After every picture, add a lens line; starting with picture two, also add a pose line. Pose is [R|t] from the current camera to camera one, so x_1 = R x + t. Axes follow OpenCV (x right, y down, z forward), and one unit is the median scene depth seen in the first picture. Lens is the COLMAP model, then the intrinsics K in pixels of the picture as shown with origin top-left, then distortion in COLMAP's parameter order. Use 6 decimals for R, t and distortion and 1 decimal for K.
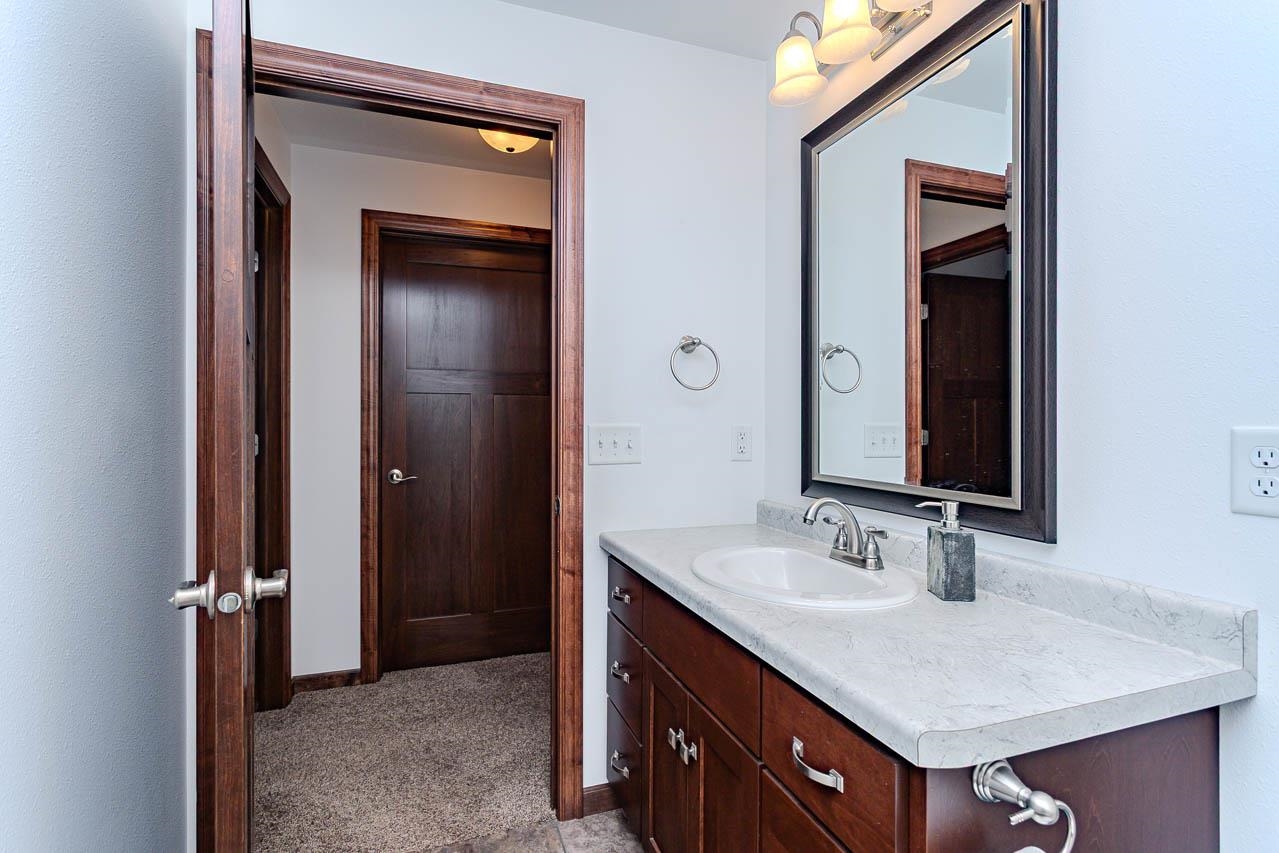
lens RADIAL K [[608.2, 0, 629.5], [0, 608.2, 423.7], [0, 0, 1]] dist [-0.001502, 0.001378]
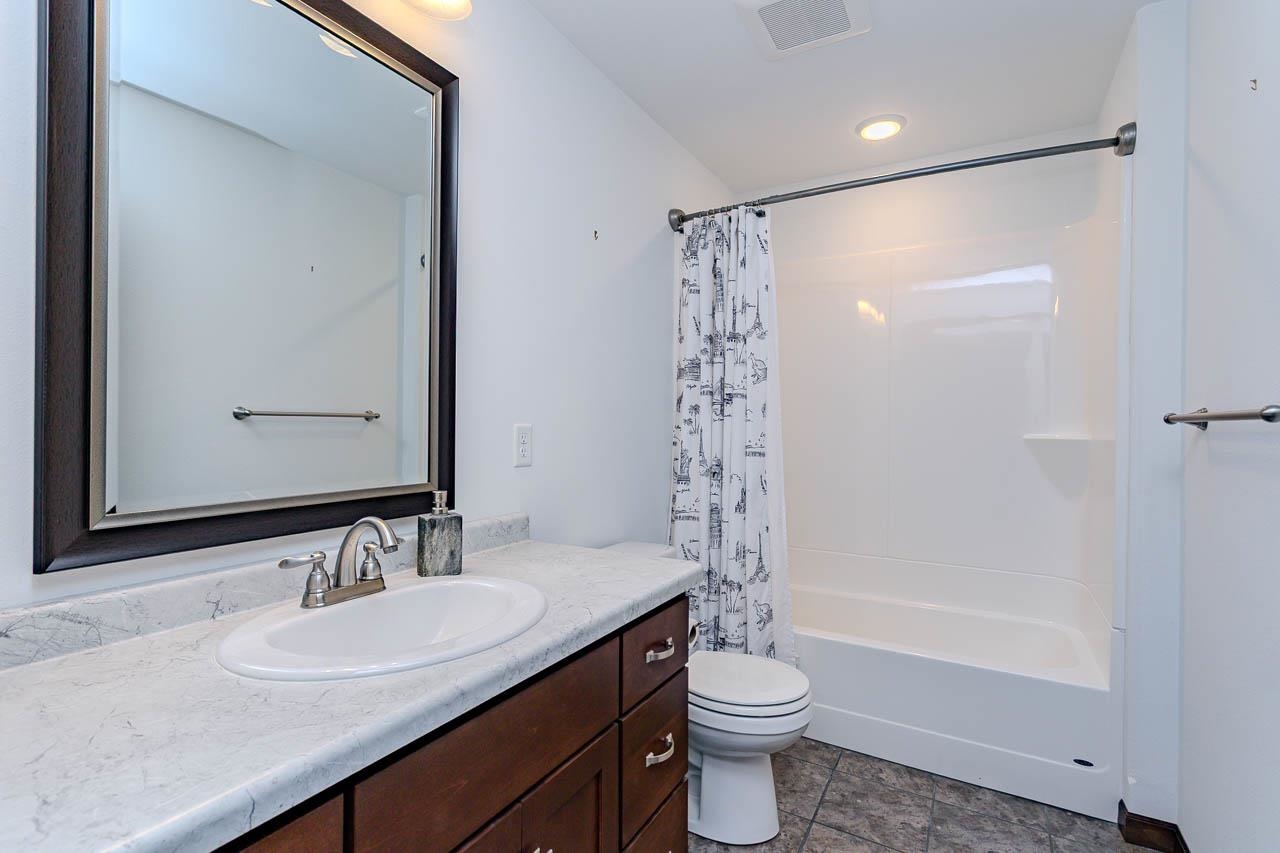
lens RADIAL K [[608.6, 0, 639.7], [0, 608.6, 426.6], [0, 0, 1]] dist [-0.001502, 0.001378]
pose [[-0.663043, -0.003518, 0.748573, -0.544691], [-0.002669, 0.999994, 0.002336, 0.005468], [-0.748576, -0.000448, -0.663048, 1.428805]]
